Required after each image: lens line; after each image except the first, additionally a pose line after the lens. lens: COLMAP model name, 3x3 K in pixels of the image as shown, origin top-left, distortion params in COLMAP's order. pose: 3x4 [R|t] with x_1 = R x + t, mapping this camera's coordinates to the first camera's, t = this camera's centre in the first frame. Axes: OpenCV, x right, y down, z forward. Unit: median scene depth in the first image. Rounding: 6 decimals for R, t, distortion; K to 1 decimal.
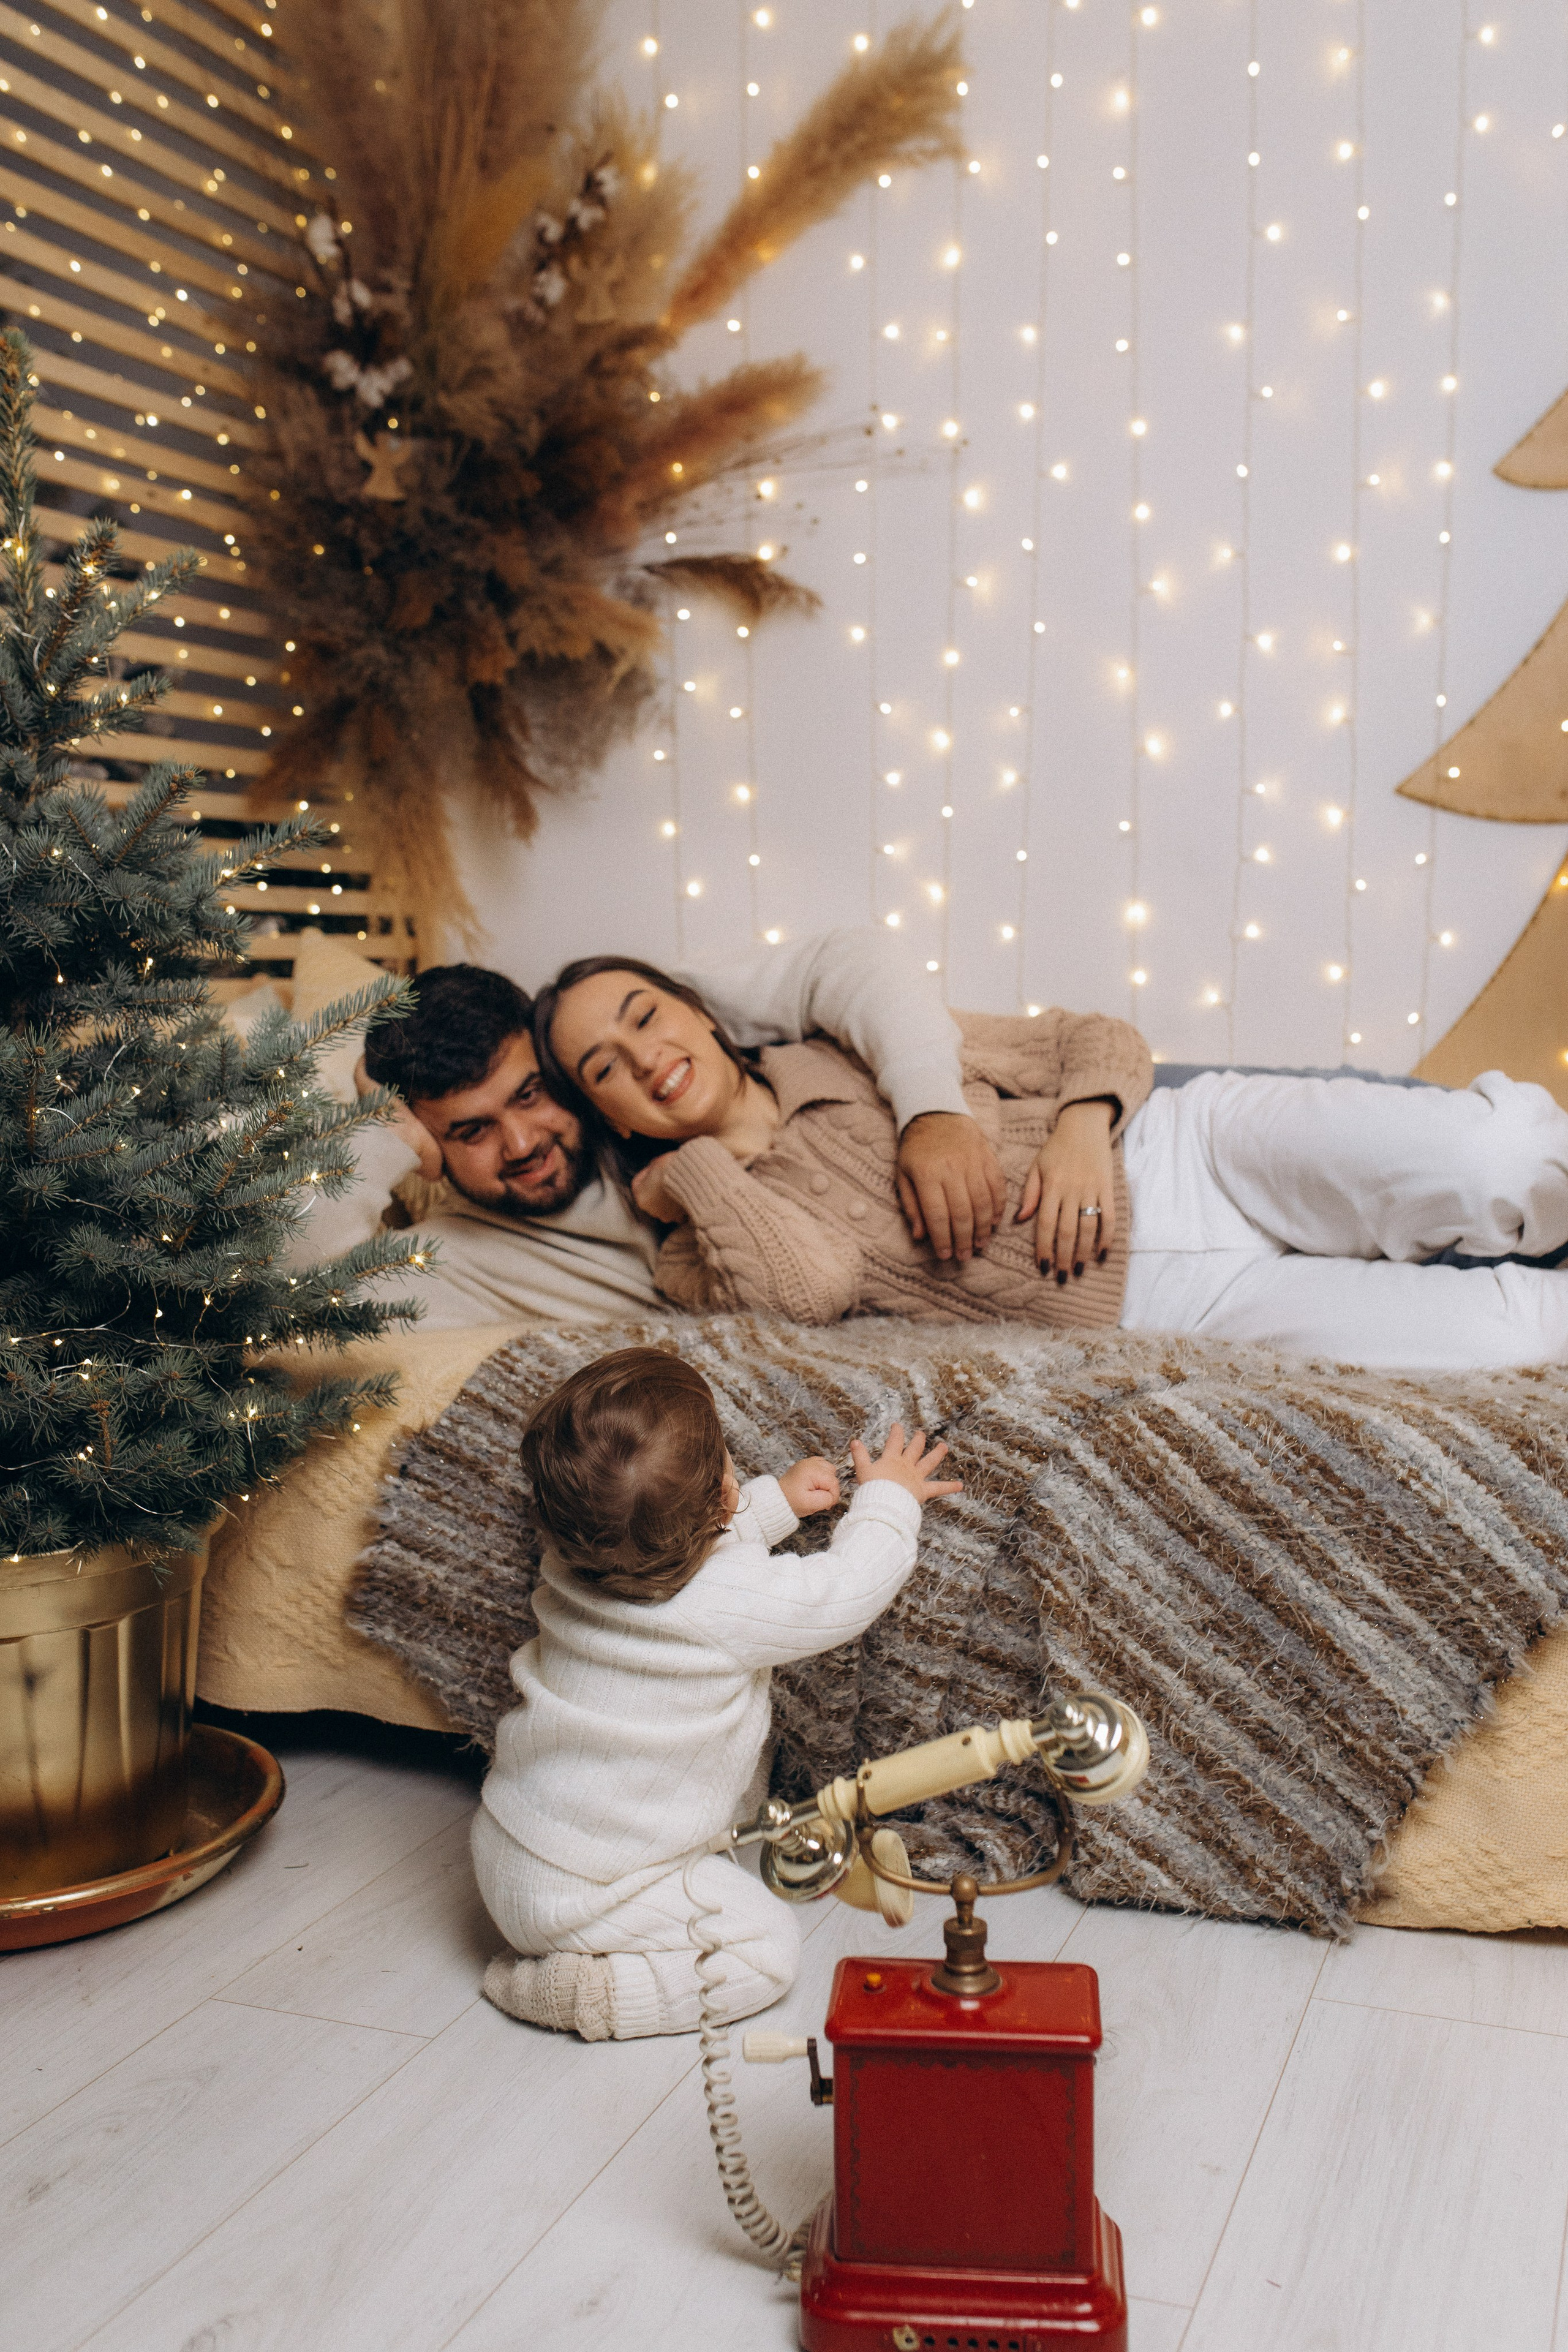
lens RADIAL K [[2393.3, 0, 784.0], [0, 2393.3, 1176.0], [0, 0, 1]] dist [-0.001238, 0.014277]
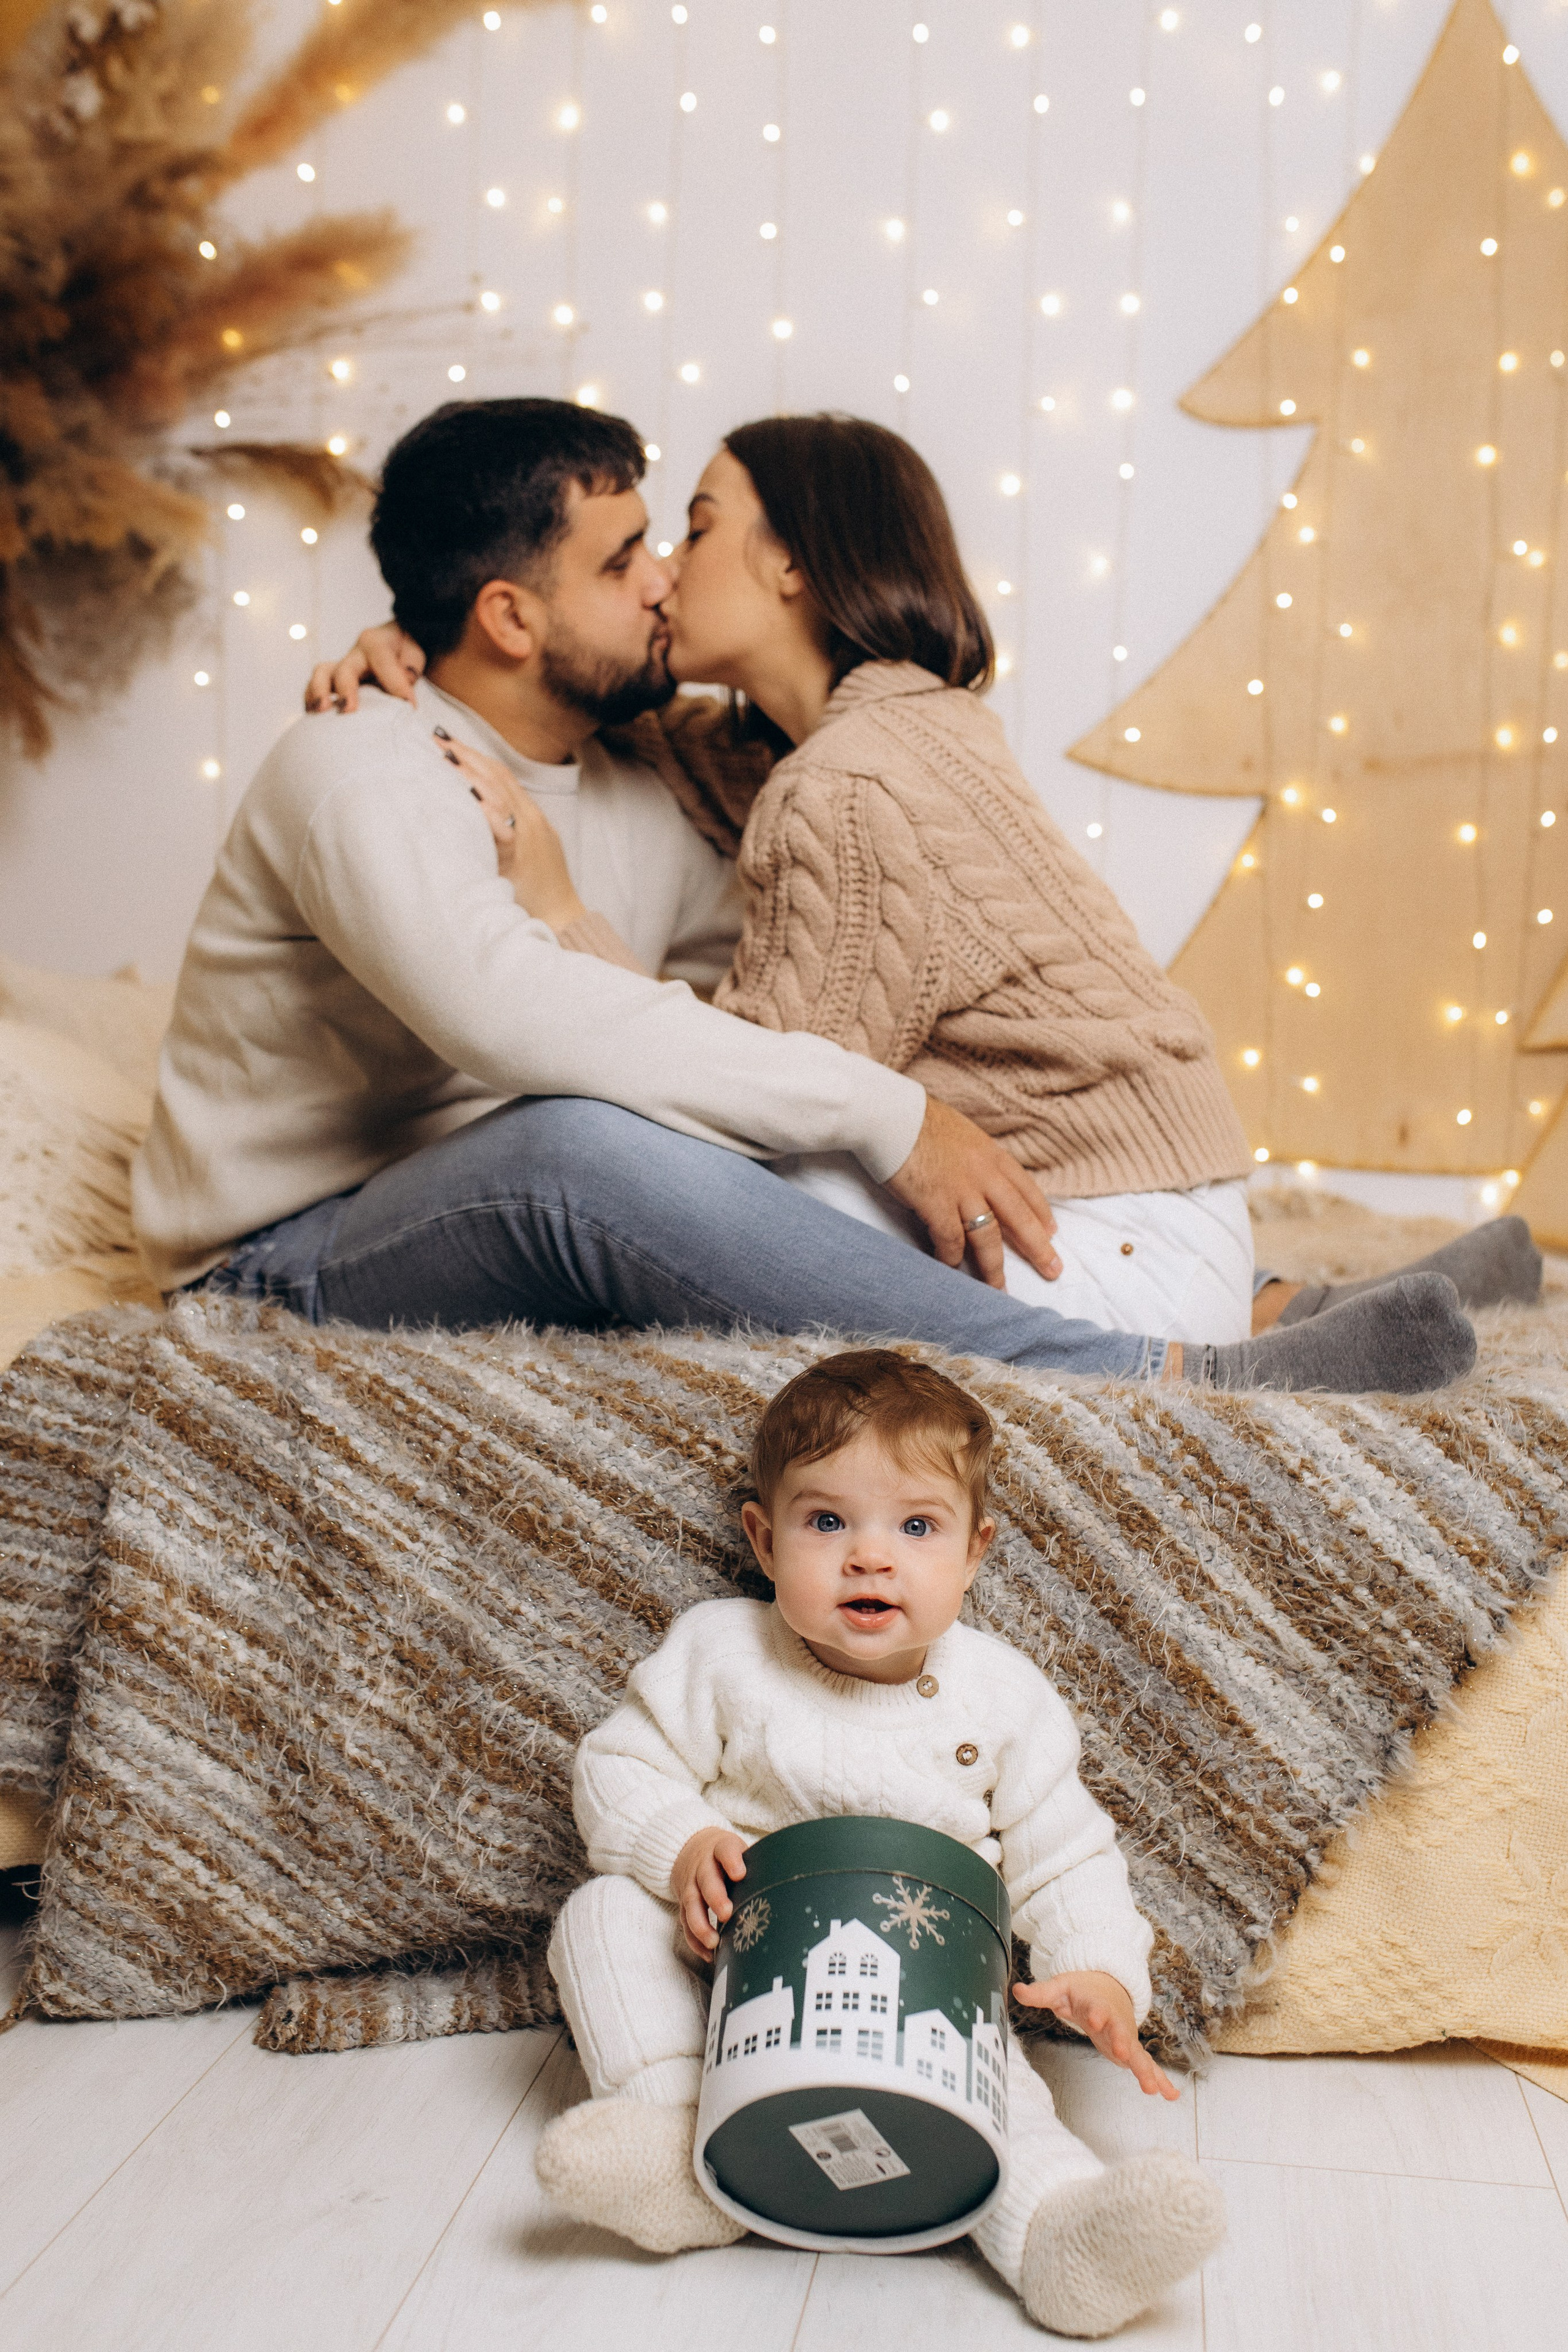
lens RADIAL K [[2527.2, 0, 845.5], [0, 2527.2, 1170.6], [0, 0, 1]] dist [0.001556, -0.006914]
pose [[0.973629, 0.017703, 0.227447, -0.035063], [-0.009320, 0.999239, -0.037879, 0.029926], [-0.227945, 0.034761, 0.973053, 0.112659]]
